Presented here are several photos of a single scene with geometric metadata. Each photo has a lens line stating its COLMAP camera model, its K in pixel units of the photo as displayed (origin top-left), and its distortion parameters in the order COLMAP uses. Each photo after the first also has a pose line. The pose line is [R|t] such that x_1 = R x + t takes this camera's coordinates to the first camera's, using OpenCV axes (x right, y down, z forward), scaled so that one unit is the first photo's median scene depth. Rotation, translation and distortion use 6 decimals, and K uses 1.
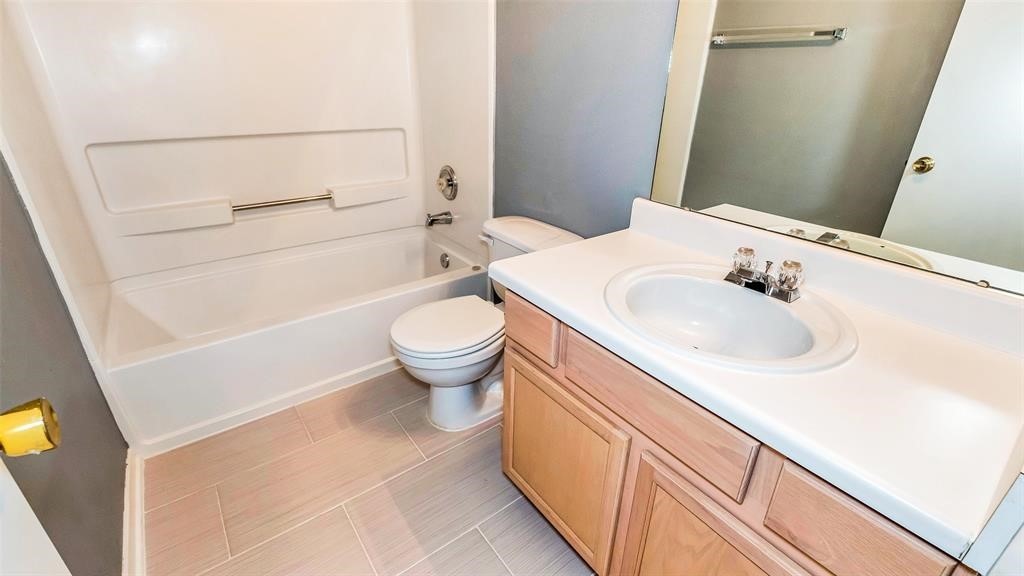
lens RADIAL K [[456.6, 0, 512.8], [0, 456.6, 285.0], [0, 0, 1]] dist [-0.002685, 0.001039]
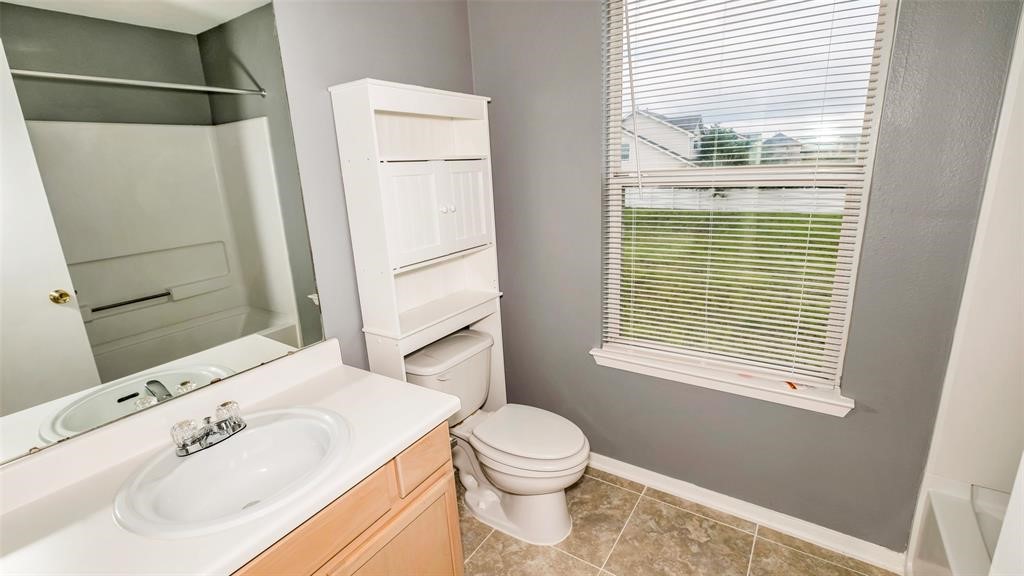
lens RADIAL K [[456.6, 0, 511.0], [0, 456.6, 288.5], [0, 0, 1]] dist [-0.002685, 0.001039]
pose [[0.938697, -0.147055, 0.311806, 0.155901], [0.199265, 0.969508, -0.142647, 0.203978], [-0.281322, 0.196034, 0.939377, -0.627665]]
